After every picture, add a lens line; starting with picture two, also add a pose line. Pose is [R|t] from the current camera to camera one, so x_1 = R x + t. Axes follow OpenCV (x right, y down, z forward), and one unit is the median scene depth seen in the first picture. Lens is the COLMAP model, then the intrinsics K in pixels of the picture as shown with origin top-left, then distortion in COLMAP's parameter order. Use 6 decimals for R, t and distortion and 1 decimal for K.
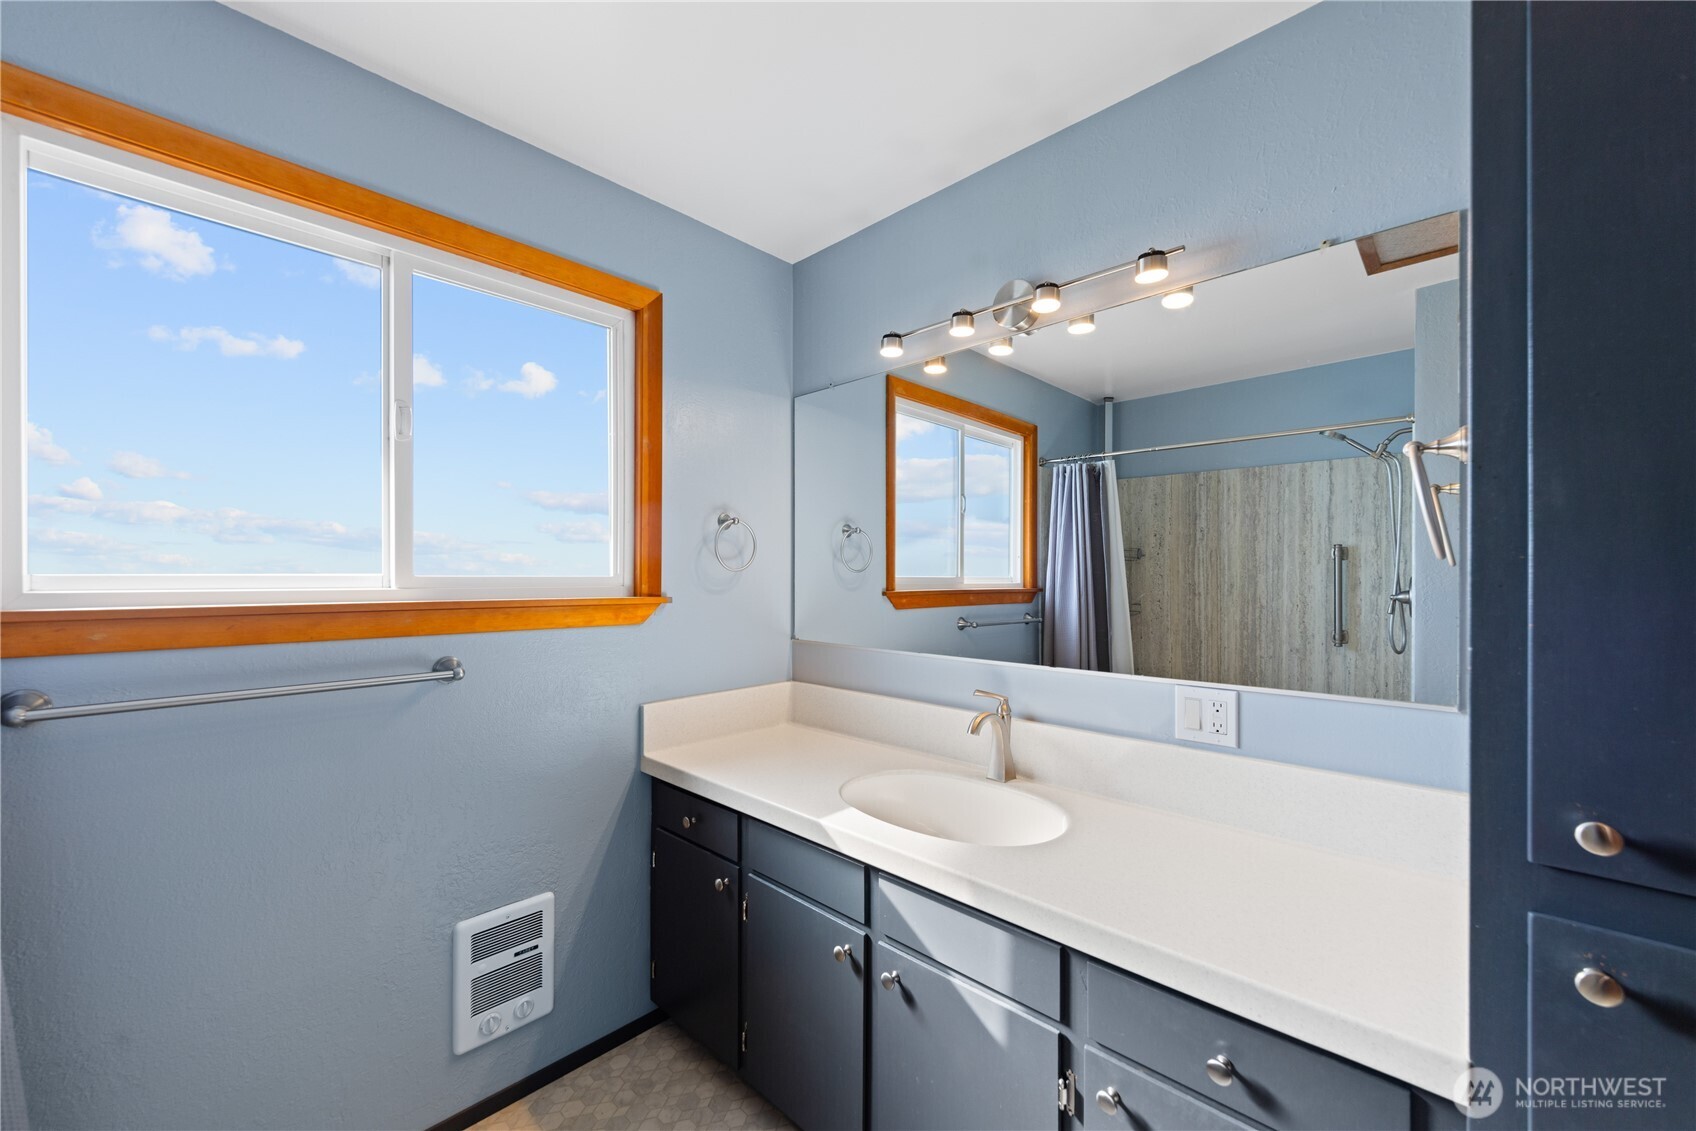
lens RADIAL K [[658.0, 0, 846.7], [0, 658.0, 578.4], [0, 0, 1]] dist [-0.003045, 0.000109]
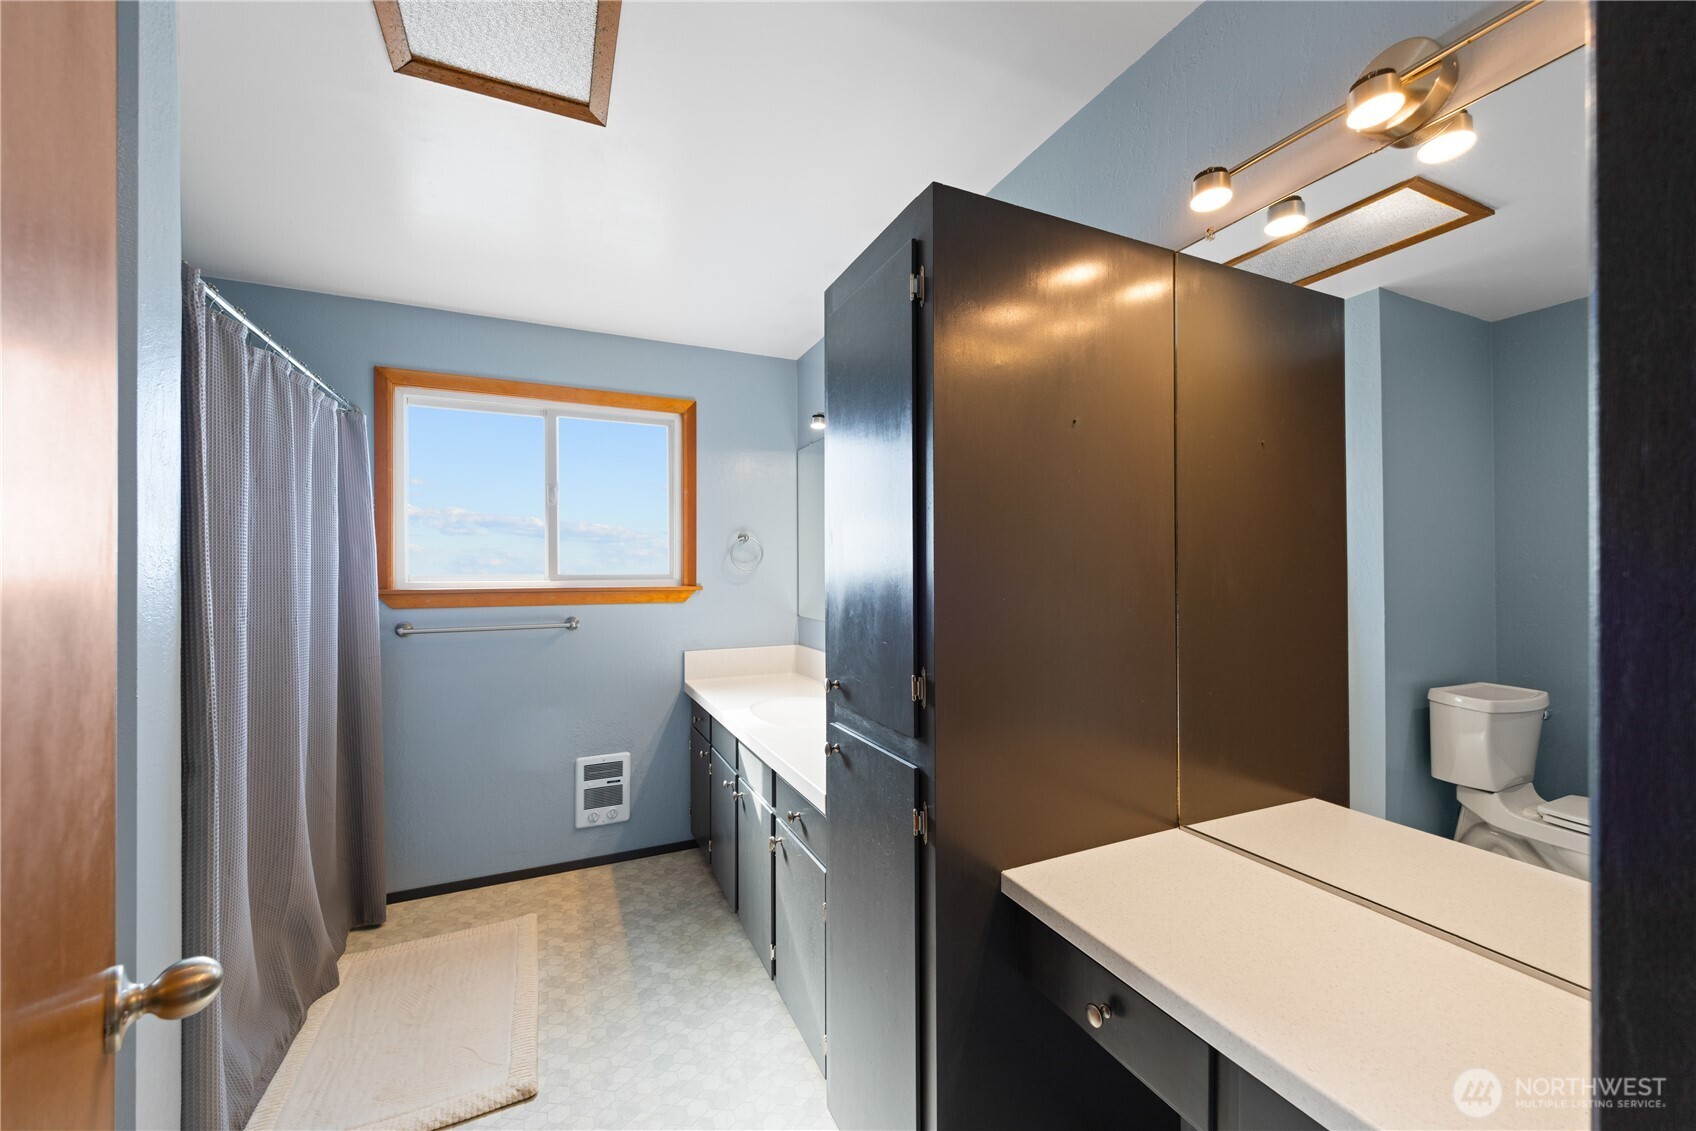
lens RADIAL K [[658.0, 0, 854.9], [0, 658.0, 568.4], [0, 0, 1]] dist [-0.003045, 0.000109]
pose [[0.928407, -0.008916, -0.371458, 0.797103], [0.005989, 0.999941, -0.009033, 0.001847], [0.371517, 0.006161, 0.928406, -0.429655]]
